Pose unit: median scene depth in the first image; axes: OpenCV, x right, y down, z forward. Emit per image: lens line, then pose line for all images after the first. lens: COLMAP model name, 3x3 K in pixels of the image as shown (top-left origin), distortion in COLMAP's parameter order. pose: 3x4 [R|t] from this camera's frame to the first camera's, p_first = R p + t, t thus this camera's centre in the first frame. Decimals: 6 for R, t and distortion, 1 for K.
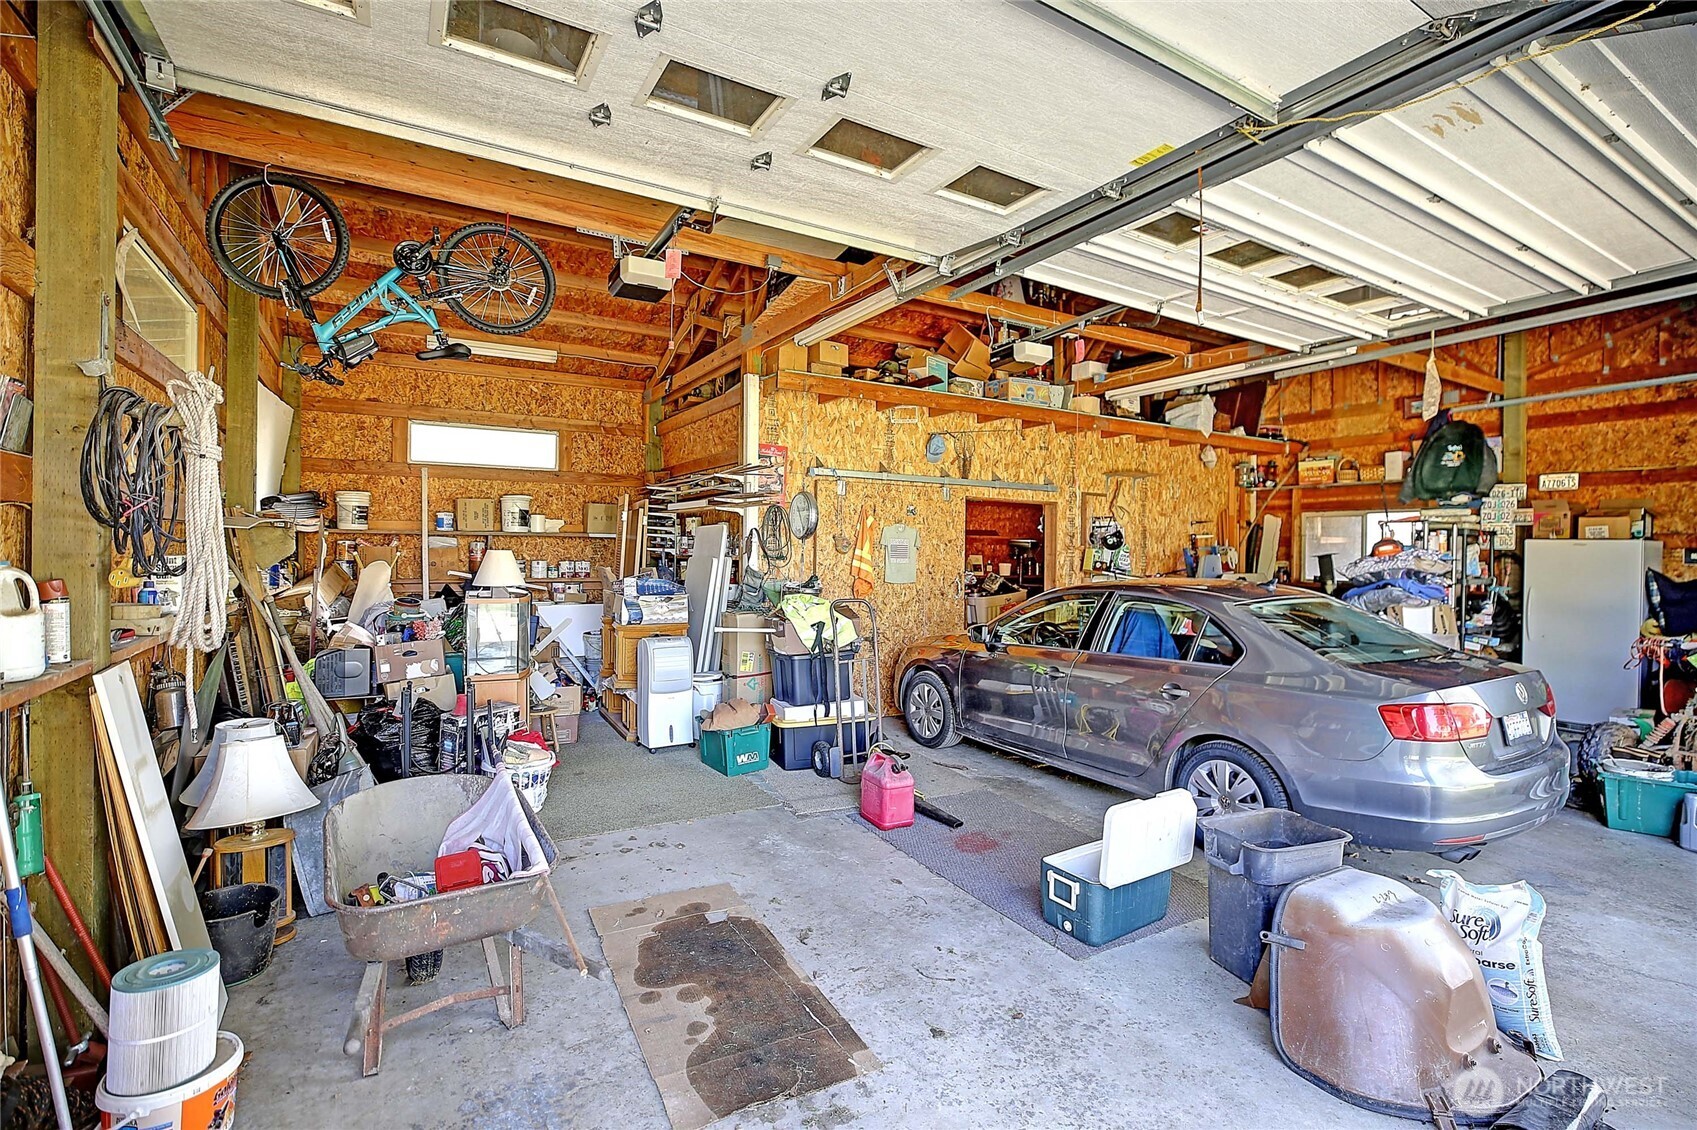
lens RADIAL K [[776.8, 0, 852.8], [0, 776.8, 563.1], [0, 0, 1]] dist [-0.003023, 0.000043]
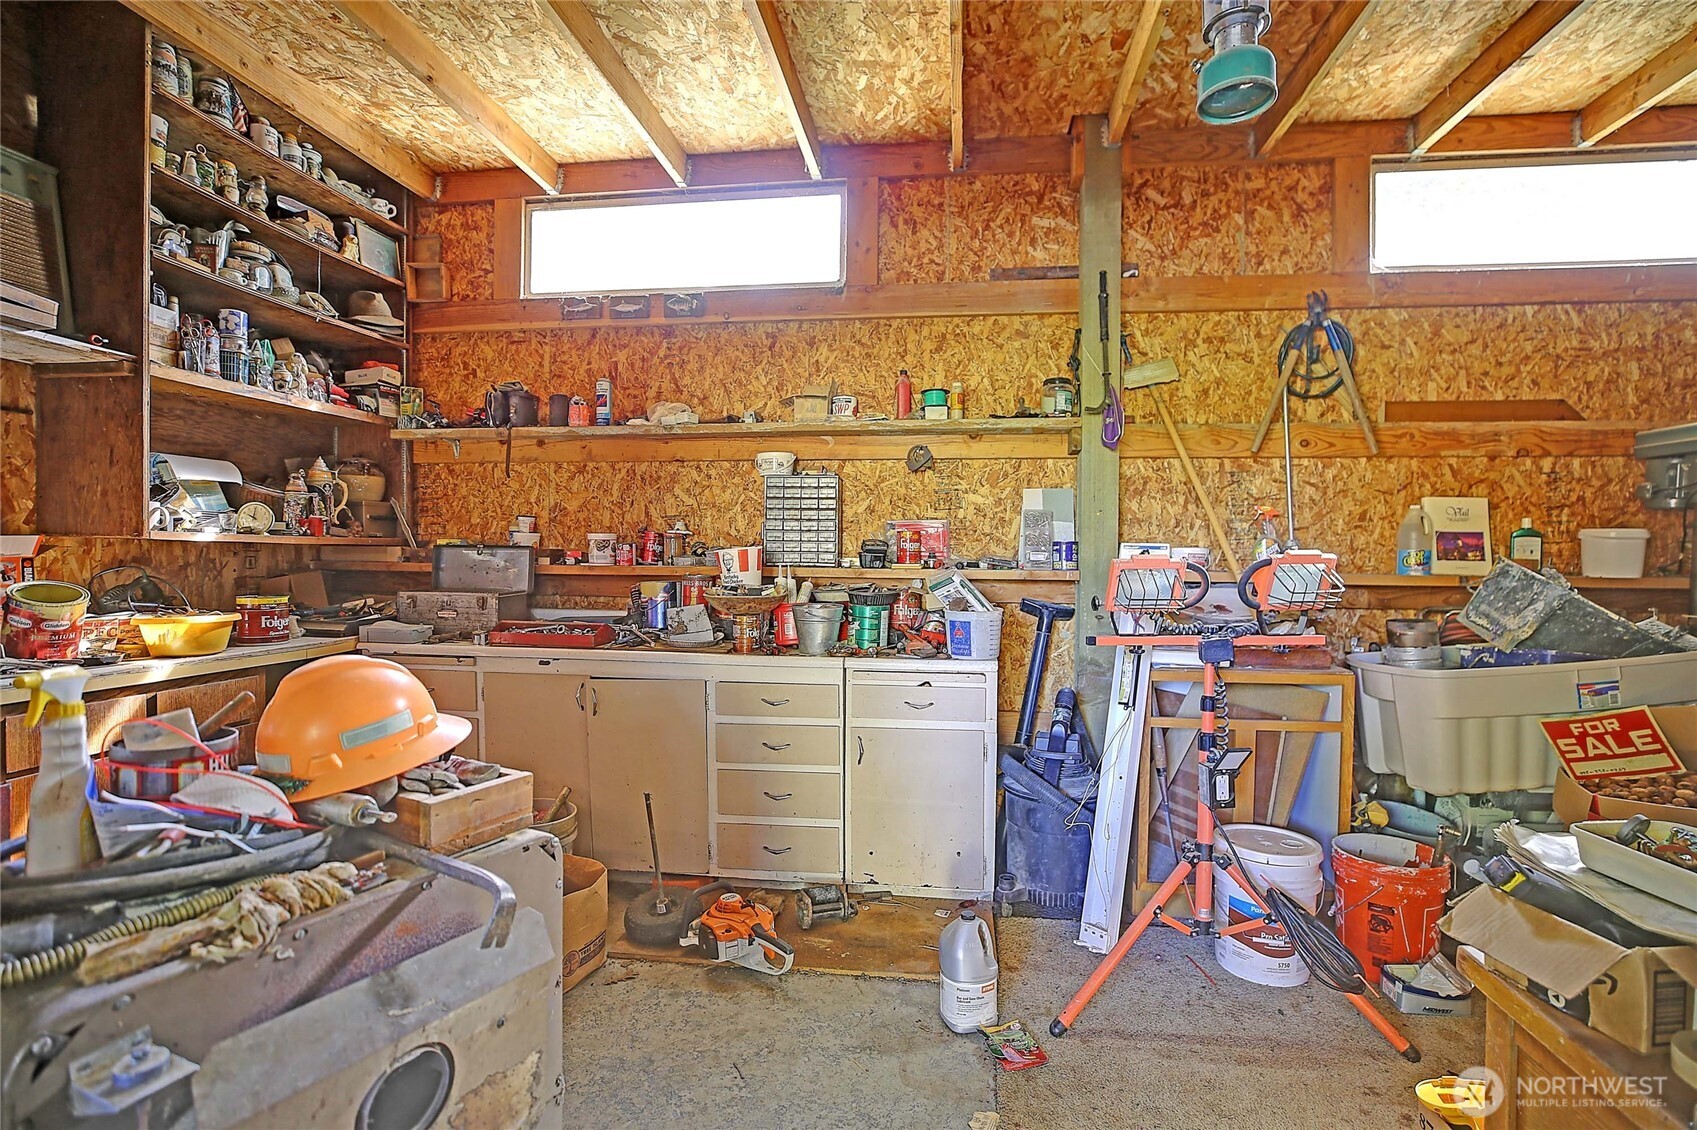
lens RADIAL K [[776.8, 0, 853.3], [0, 776.8, 559.4], [0, 0, 1]] dist [-0.003023, 0.000043]
pose [[0.781053, 0.008061, -0.624413, 0.162813], [-0.009512, 0.999954, 0.001012, 0.012340], [0.624392, 0.005149, 0.781094, 0.664137]]
